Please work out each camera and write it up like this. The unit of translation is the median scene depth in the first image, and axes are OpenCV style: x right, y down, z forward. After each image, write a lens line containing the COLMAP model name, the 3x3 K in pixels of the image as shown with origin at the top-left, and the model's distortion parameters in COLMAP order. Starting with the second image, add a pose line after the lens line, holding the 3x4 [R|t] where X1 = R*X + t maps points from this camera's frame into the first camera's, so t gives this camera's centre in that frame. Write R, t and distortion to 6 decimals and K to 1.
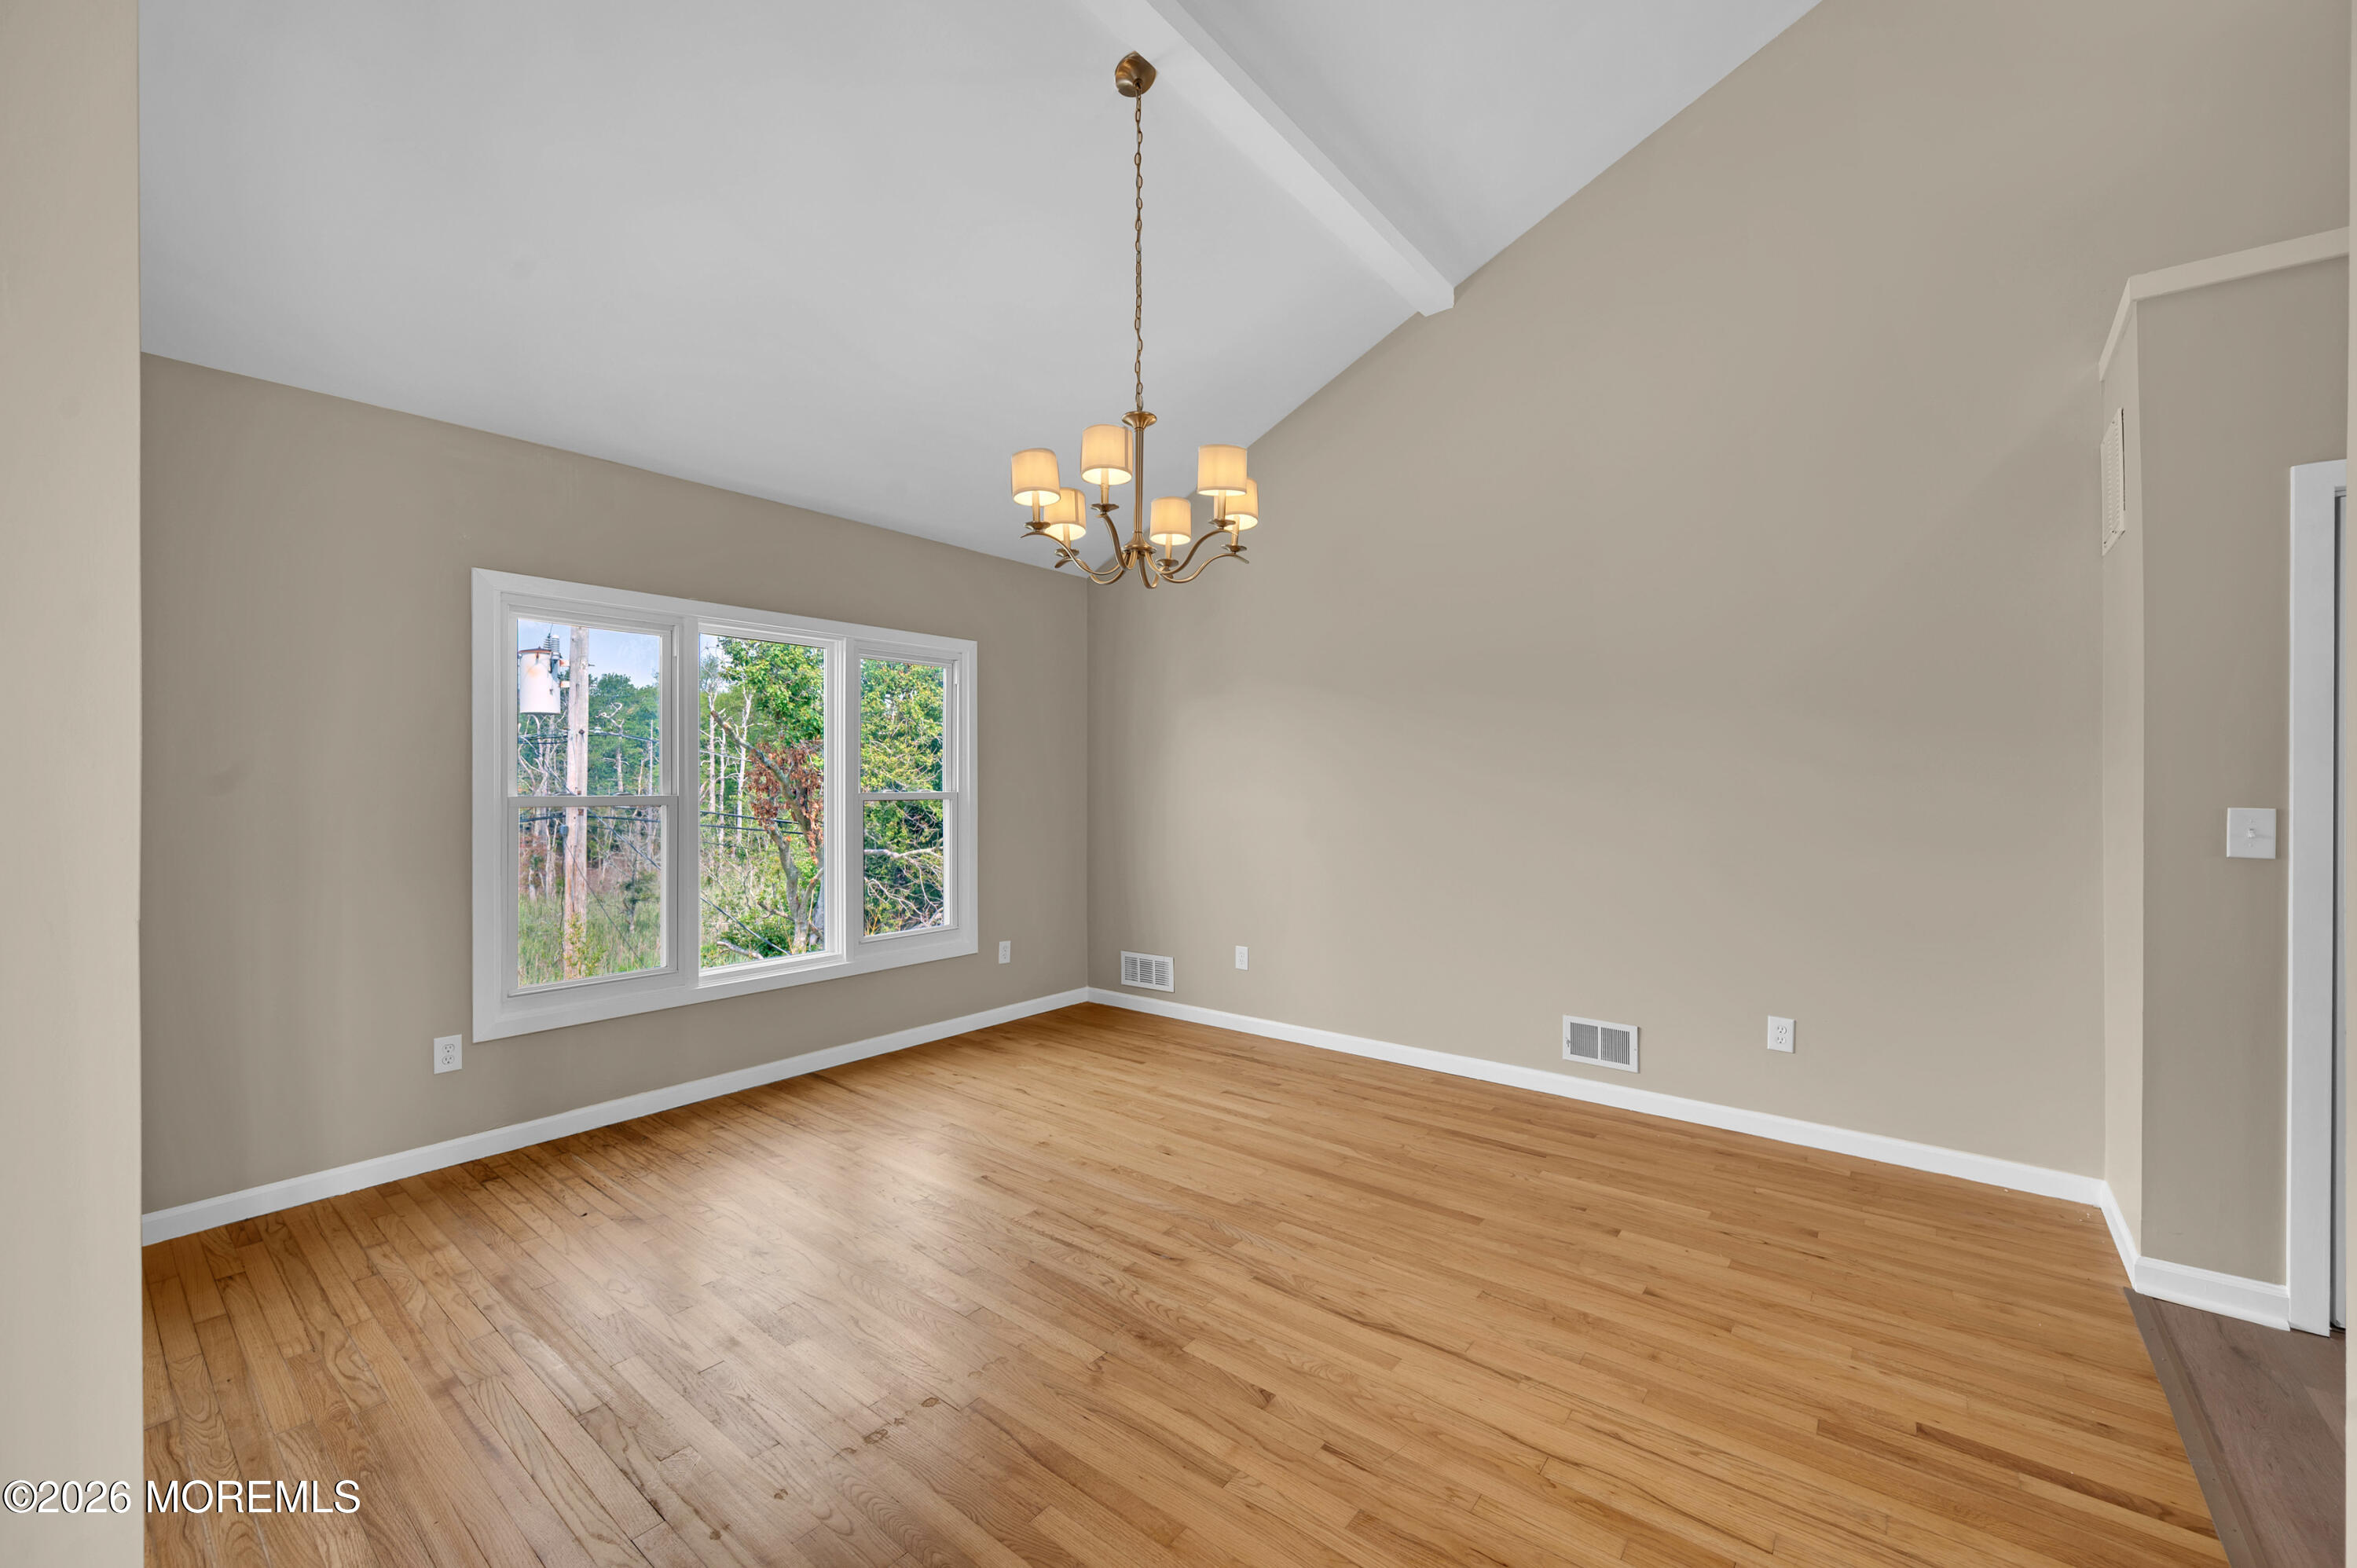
lens RADIAL K [[933.6, 0, 1182.1], [0, 933.6, 790.9], [0, 0, 1]] dist [-0.001569, 0.000194]
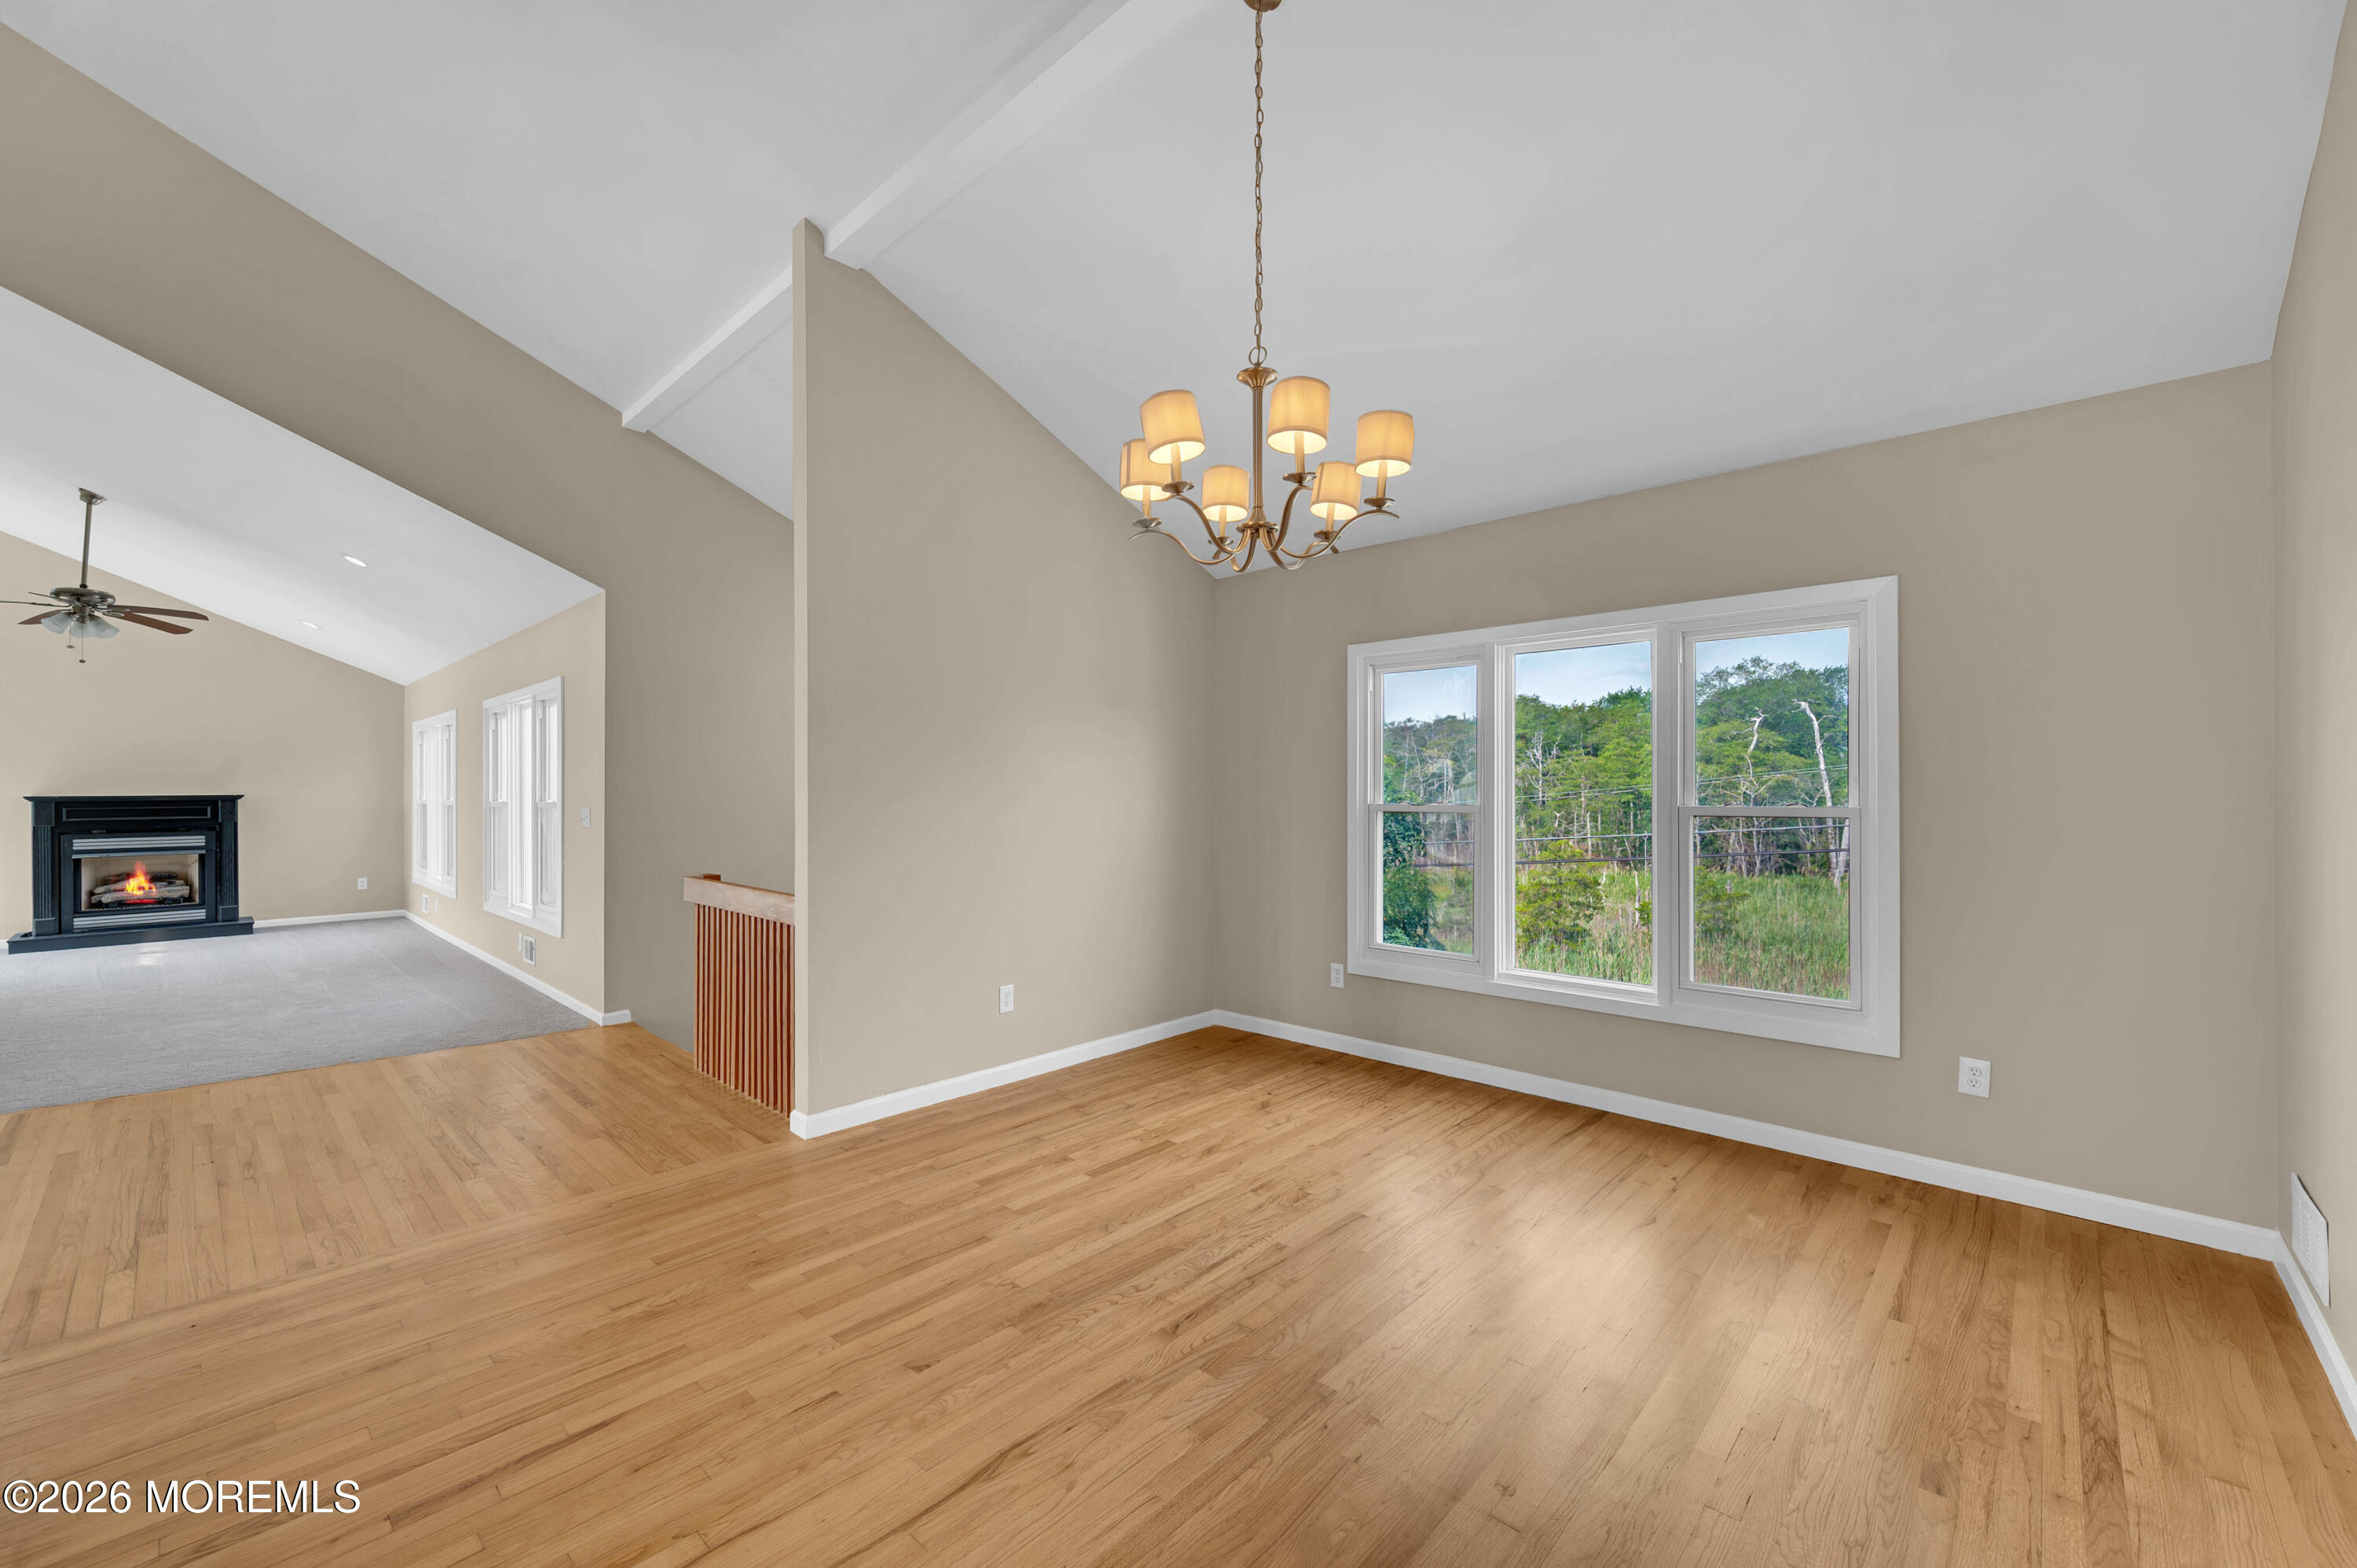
lens RADIAL K [[933.6, 0, 1182.1], [0, 933.6, 790.9], [0, 0, 1]] dist [-0.001569, 0.000194]
pose [[-0.073188, 0.002327, -0.997315, 0.809968], [-0.008775, 0.999957, 0.002977, -0.014982], [0.997280, 0.008969, -0.073165, 0.977941]]
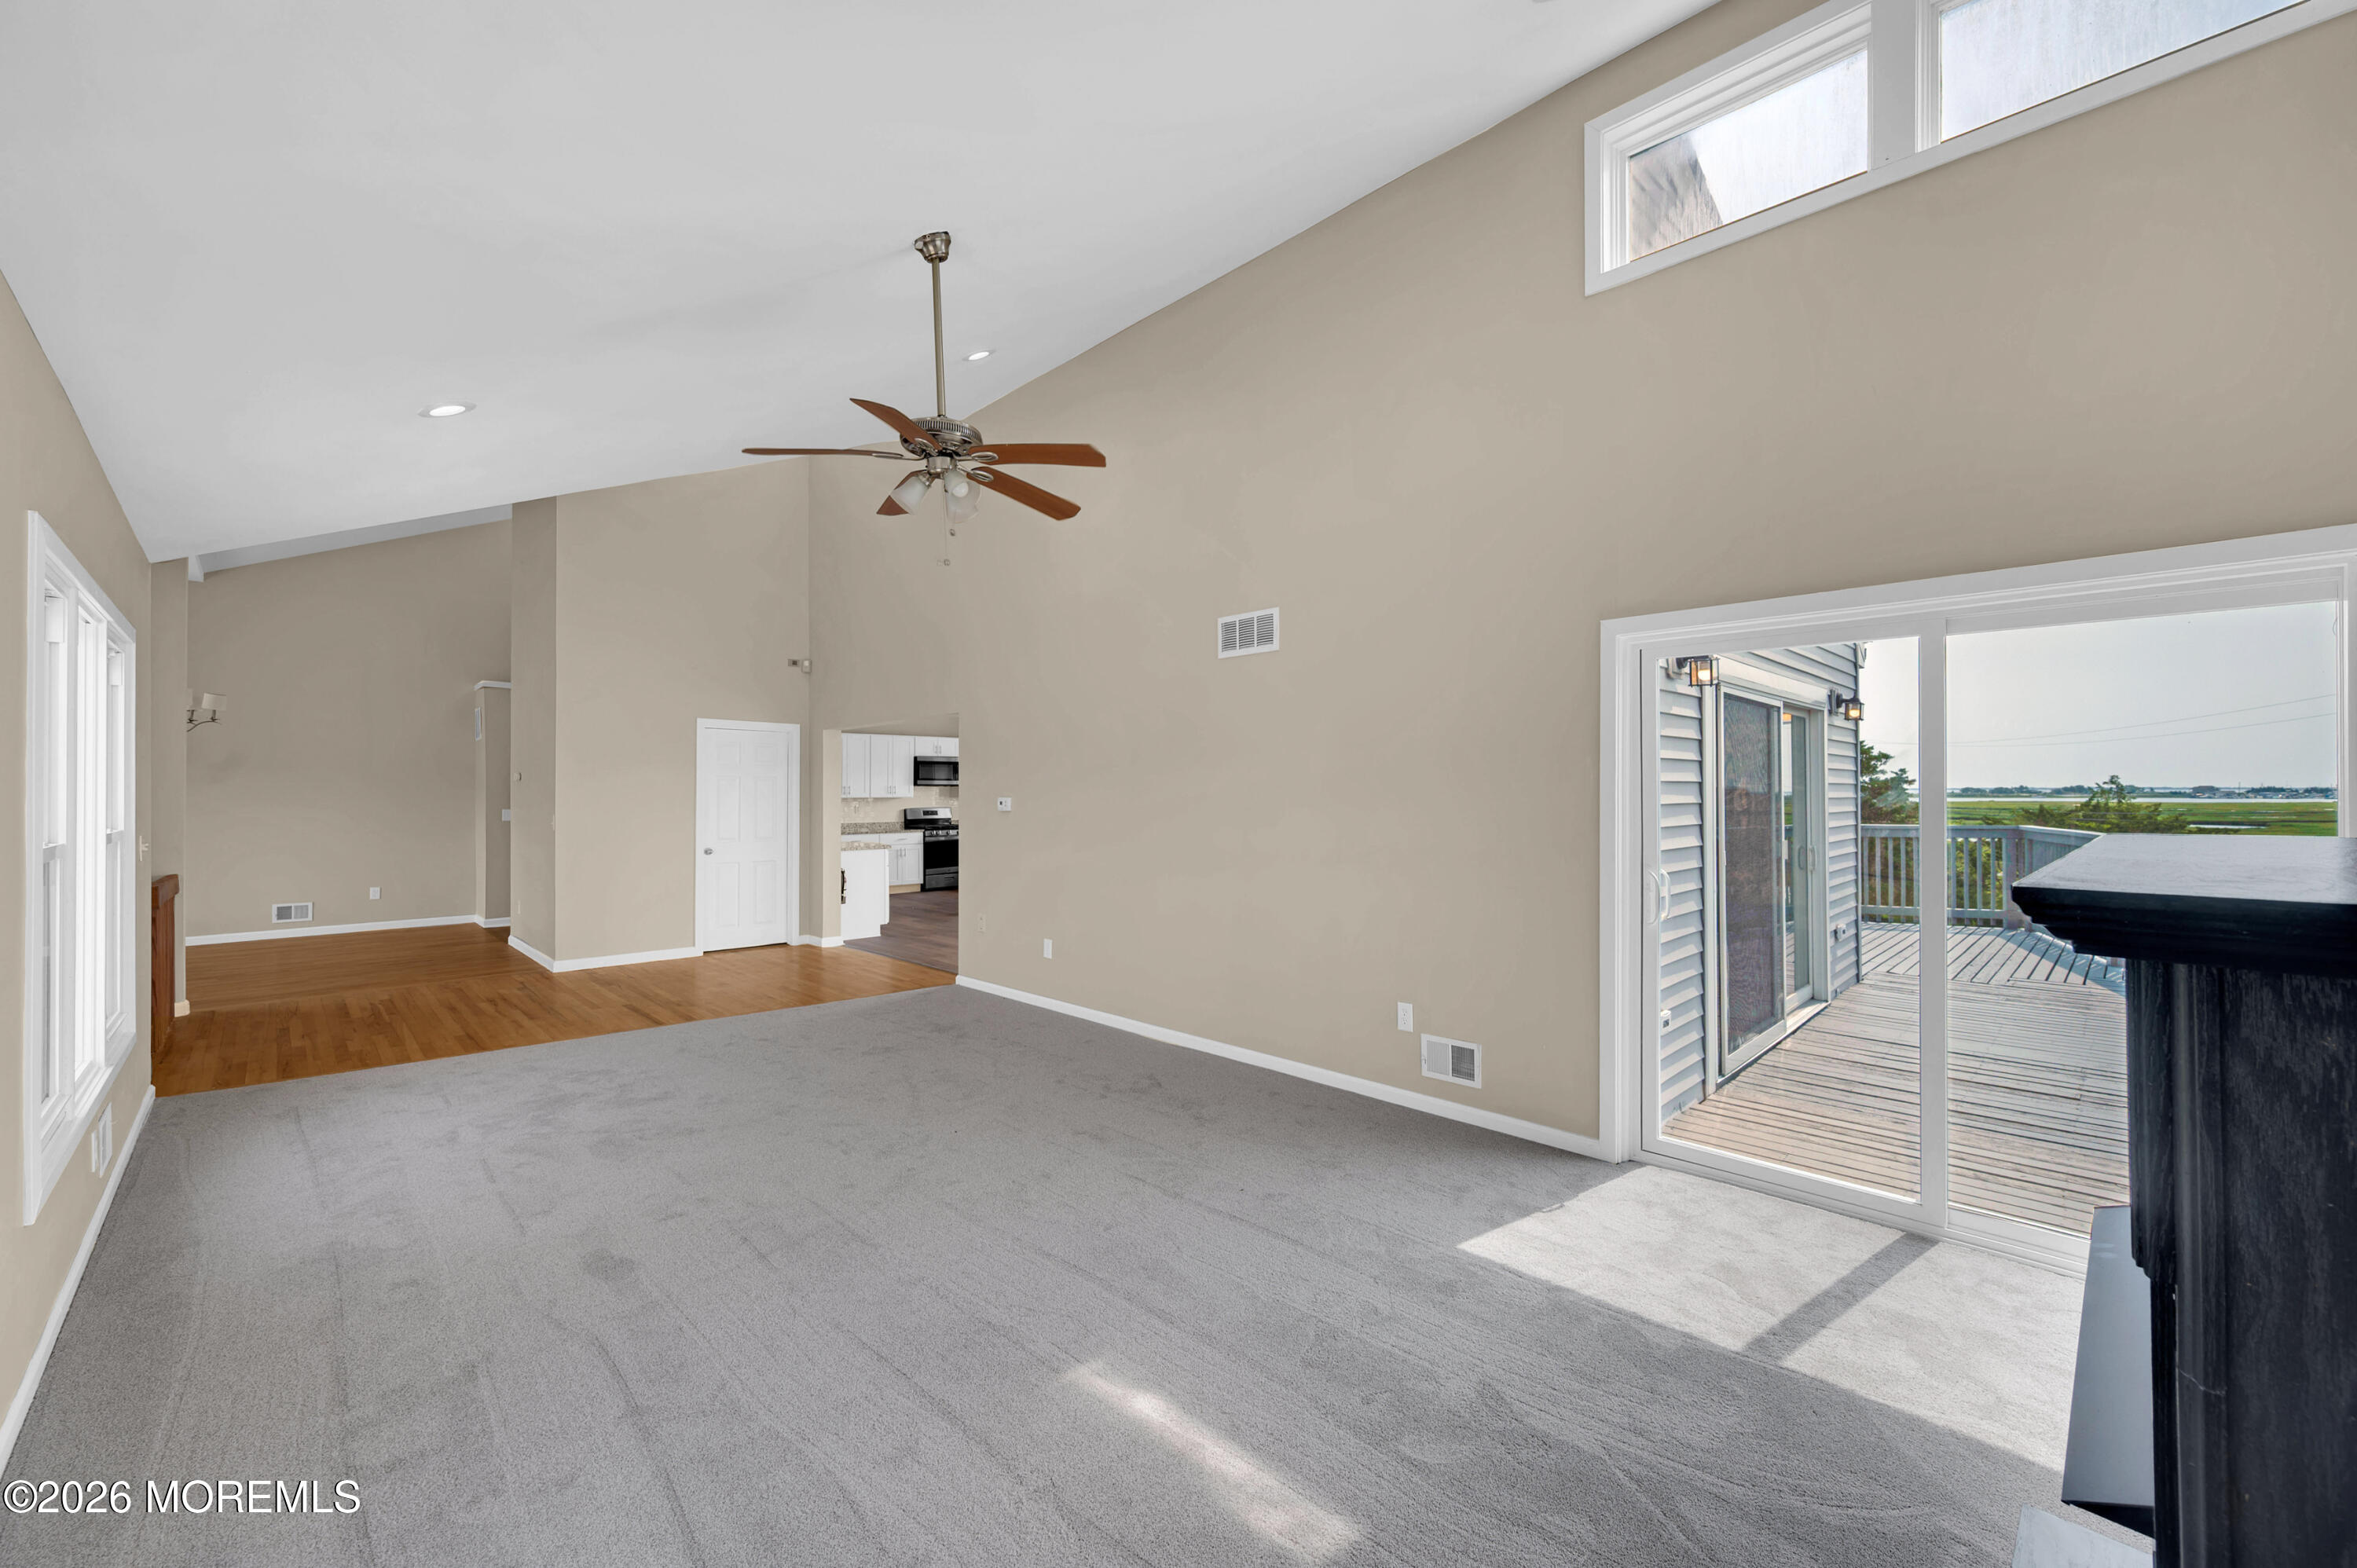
lens RADIAL K [[933.6, 0, 1182.1], [0, 933.6, 790.9], [0, 0, 1]] dist [-0.001569, 0.000194]
pose [[0.124065, 0.003049, 0.992269, -2.276782], [0.015329, 0.999870, -0.004989, 0.005831], [-0.992156, 0.015829, 0.124002, -2.166240]]
